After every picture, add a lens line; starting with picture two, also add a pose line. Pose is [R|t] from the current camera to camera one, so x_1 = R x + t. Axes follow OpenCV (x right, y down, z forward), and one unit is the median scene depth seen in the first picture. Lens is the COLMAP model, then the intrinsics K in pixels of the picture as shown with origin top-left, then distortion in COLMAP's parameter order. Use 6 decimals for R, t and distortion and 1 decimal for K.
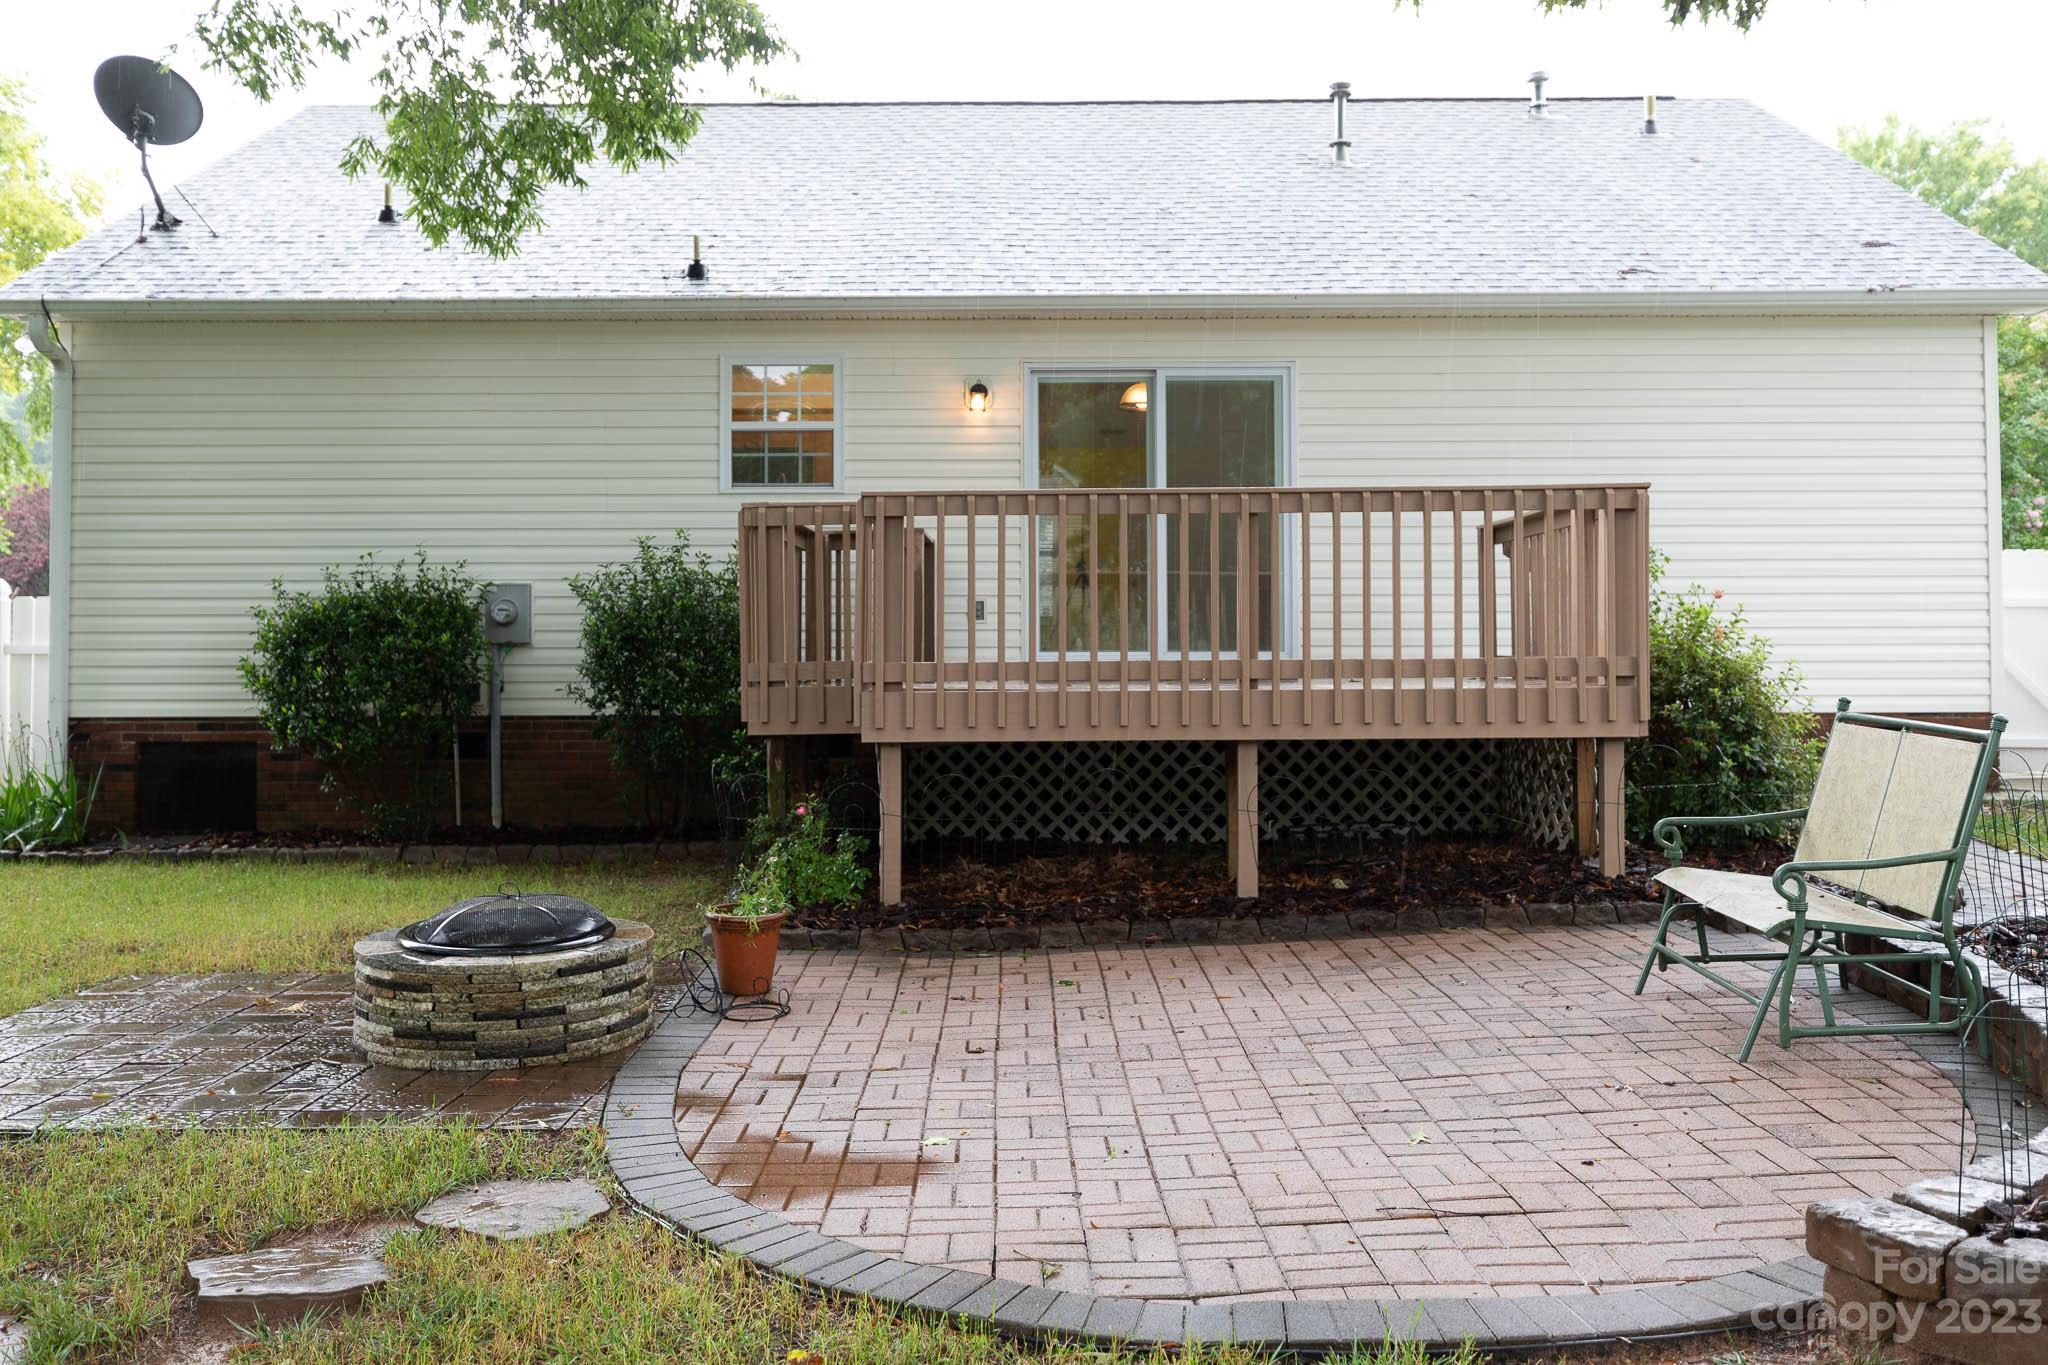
lens RADIAL K [[1689.4, 0, 1032.3], [0, 1689.4, 680.3], [0, 0, 1]] dist [0.007043, 0.003545]
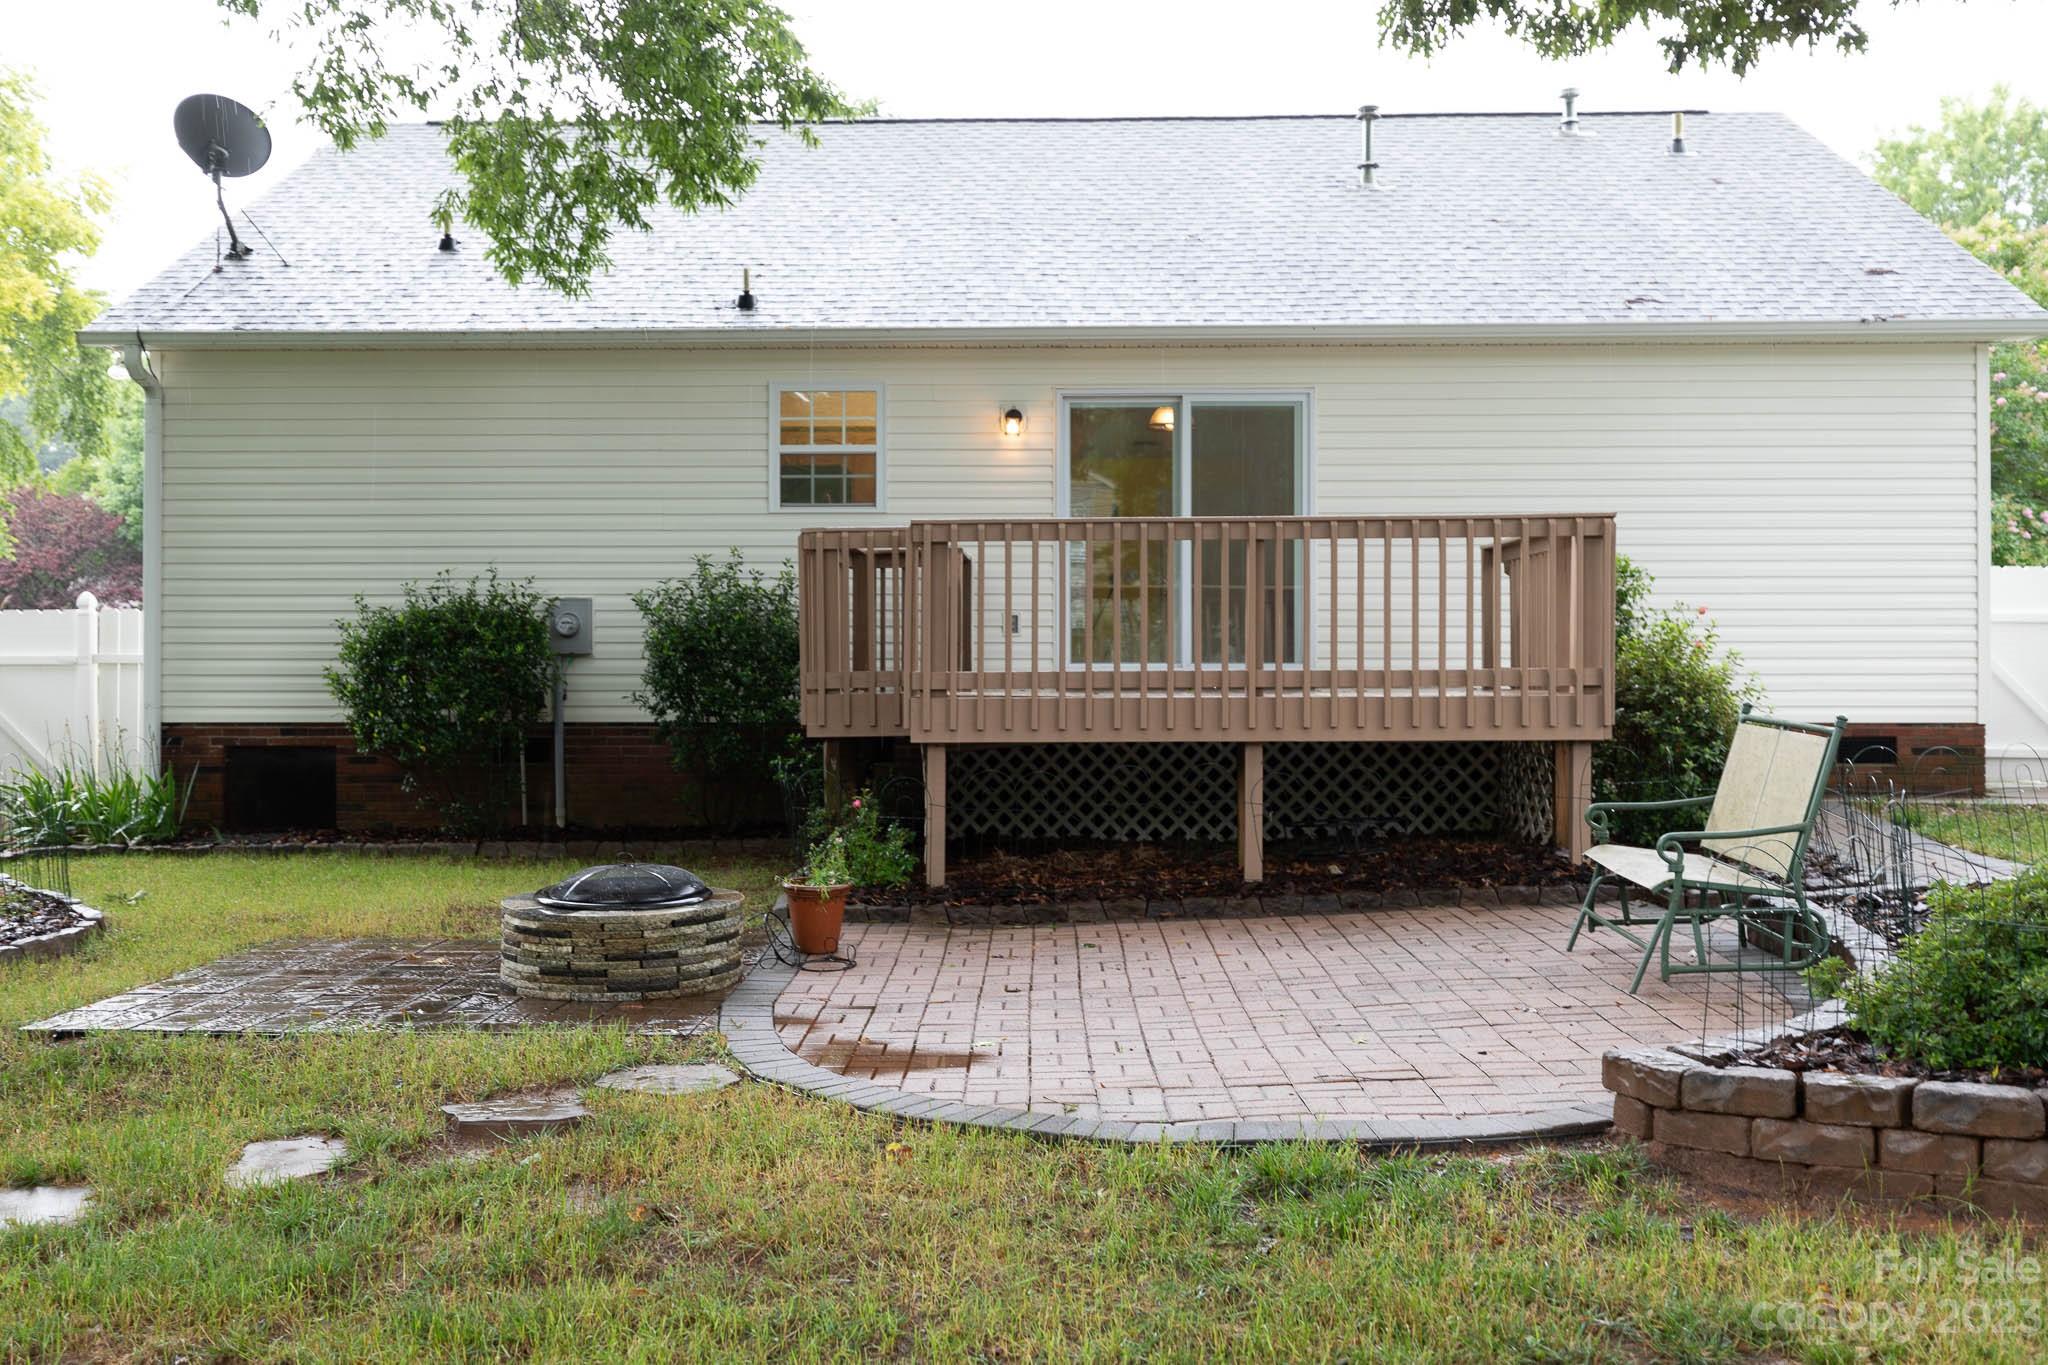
lens RADIAL K [[1944.7, 0, 1019.8], [0, 1944.7, 686.9], [0, 0, 1]] dist [0.010654, 0.000000]
pose [[0.999680, 0.002693, -0.025133, 0.003368], [-0.002833, 0.999981, -0.005548, 0.005123], [0.025118, 0.005618, 0.999669, -0.232760]]
